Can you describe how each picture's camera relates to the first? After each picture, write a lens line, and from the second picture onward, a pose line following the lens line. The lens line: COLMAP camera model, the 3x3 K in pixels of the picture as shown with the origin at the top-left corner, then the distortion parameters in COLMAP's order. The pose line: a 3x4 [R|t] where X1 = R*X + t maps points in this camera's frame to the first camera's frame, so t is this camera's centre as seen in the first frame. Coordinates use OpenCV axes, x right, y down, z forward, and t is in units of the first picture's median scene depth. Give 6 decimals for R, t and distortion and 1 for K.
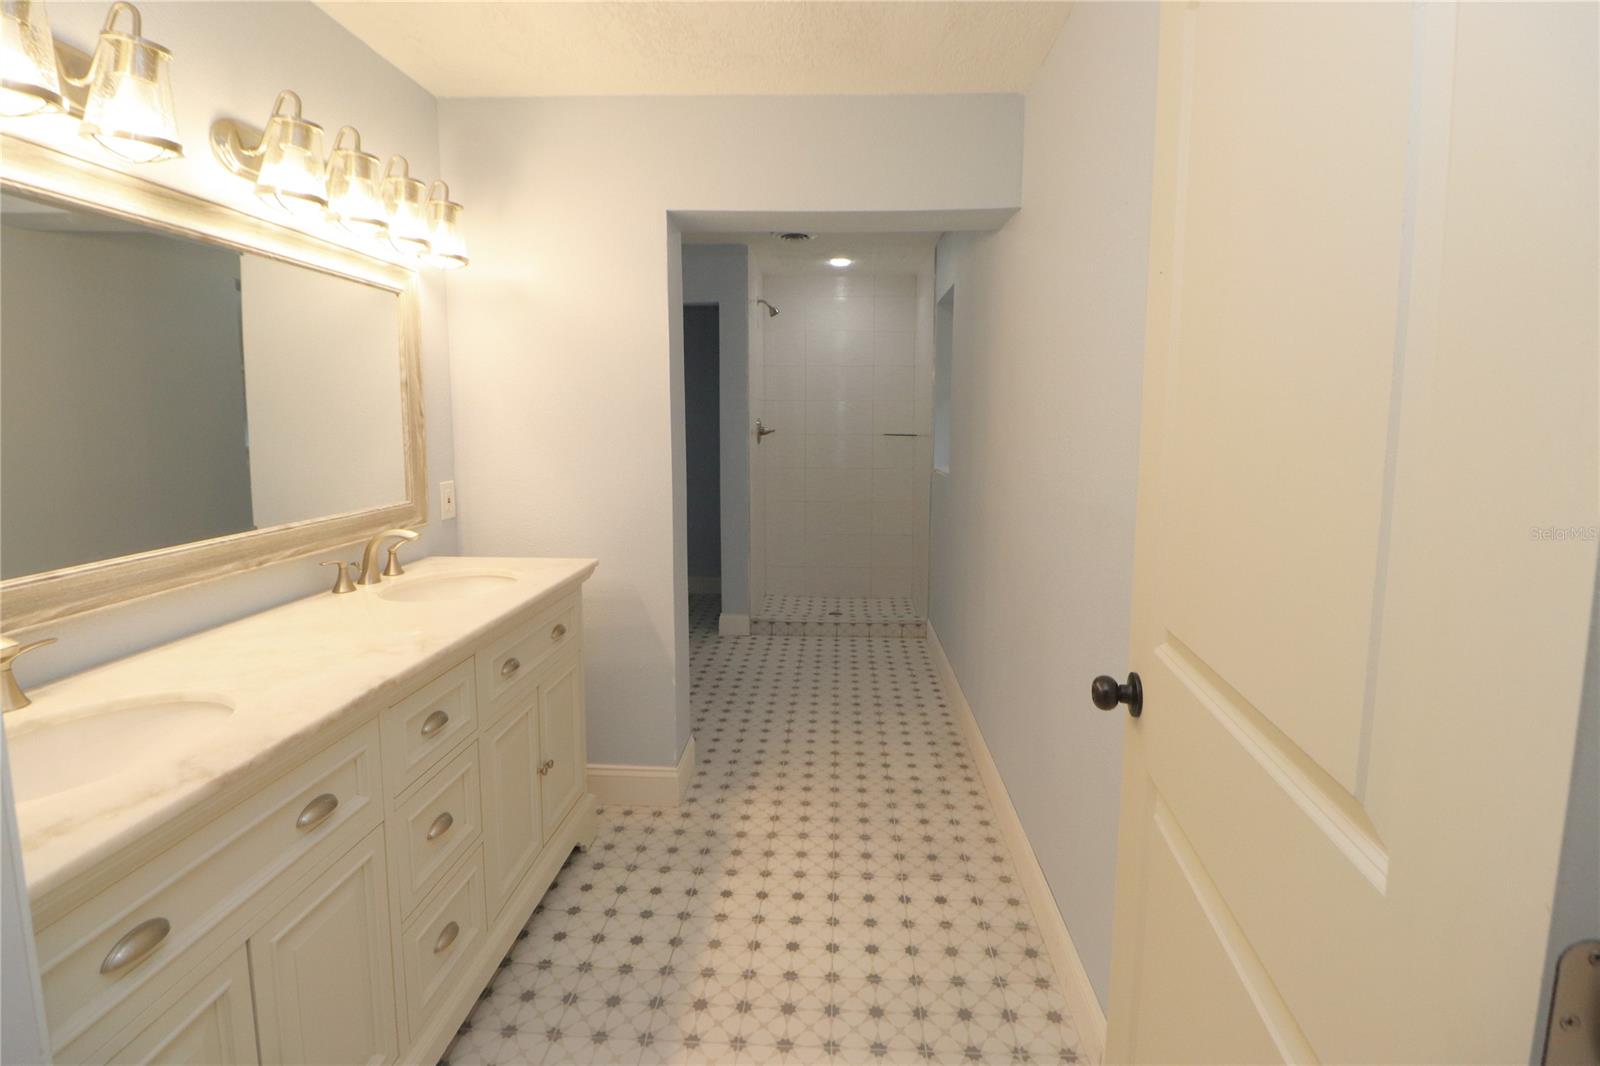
lens RADIAL K [[737.4, 0, 807.4], [0, 737.4, 491.9], [0, 0, 1]] dist [-0.001373, -0.009848]
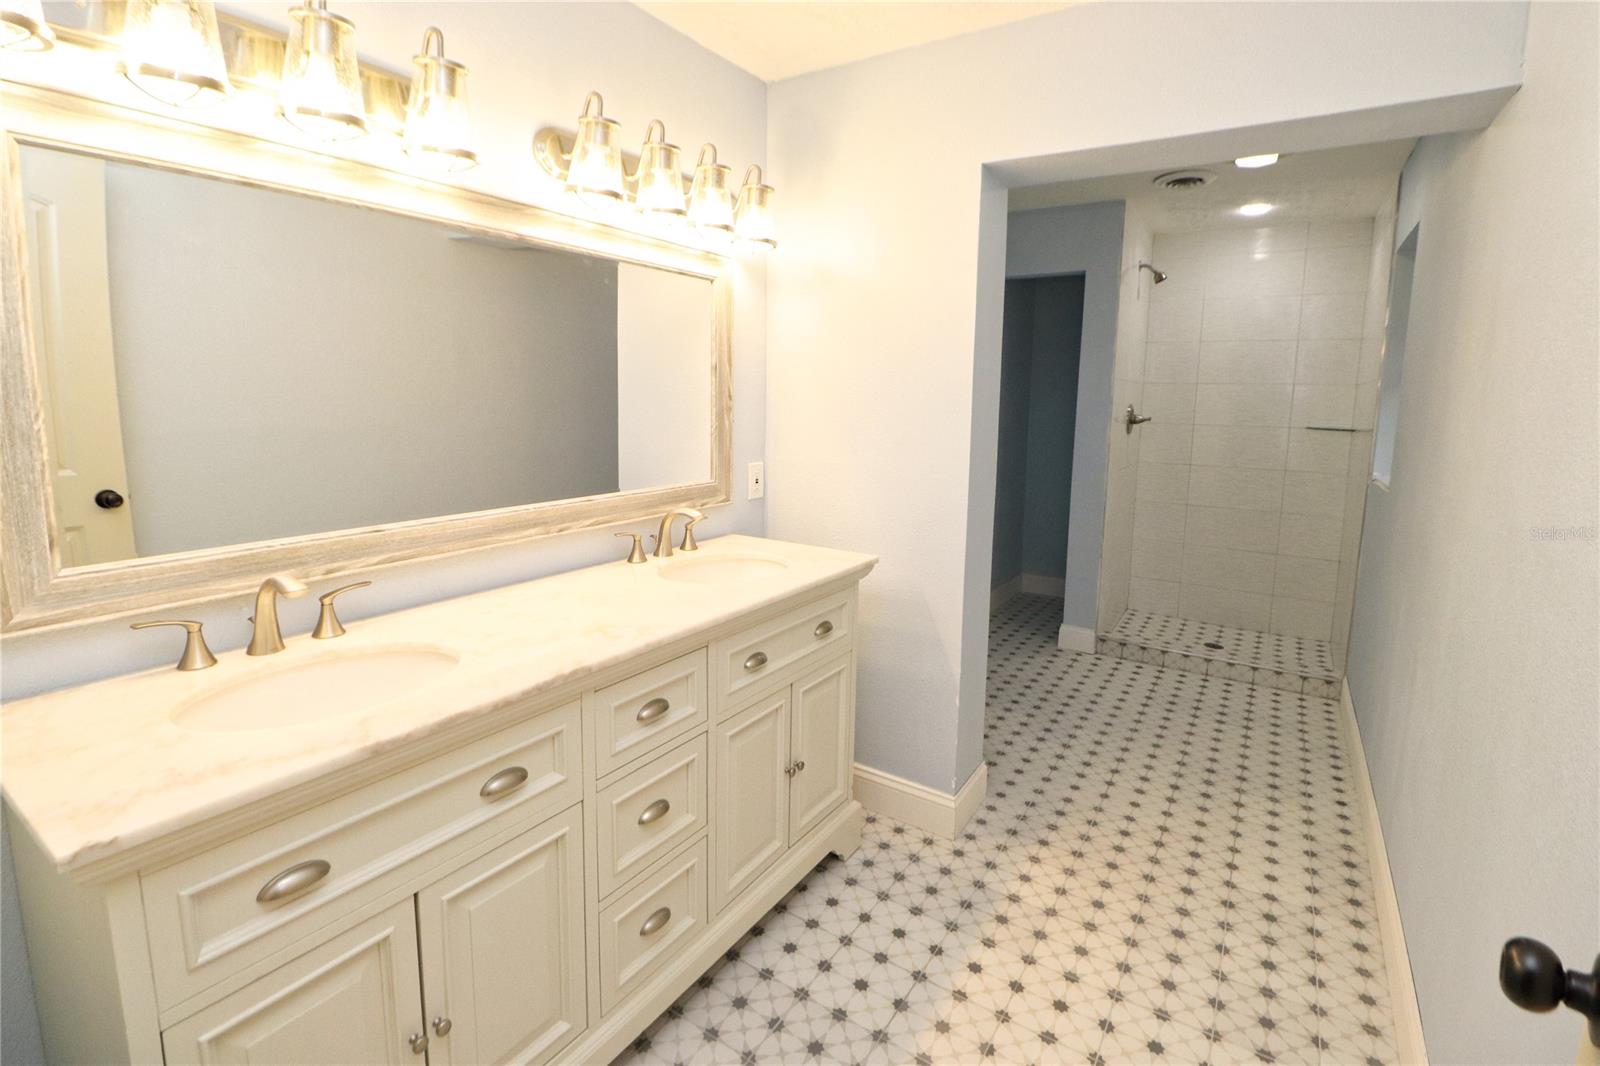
lens RADIAL K [[736.3, 0, 805.1], [0, 736.3, 491.3], [0, 0, 1]] dist [0.003325, -0.015648]
pose [[0.863415, 0.077184, -0.498555, 0.088240], [-0.064876, 0.997009, 0.041997, -0.022219], [0.500306, -0.003916, 0.865840, 0.147687]]
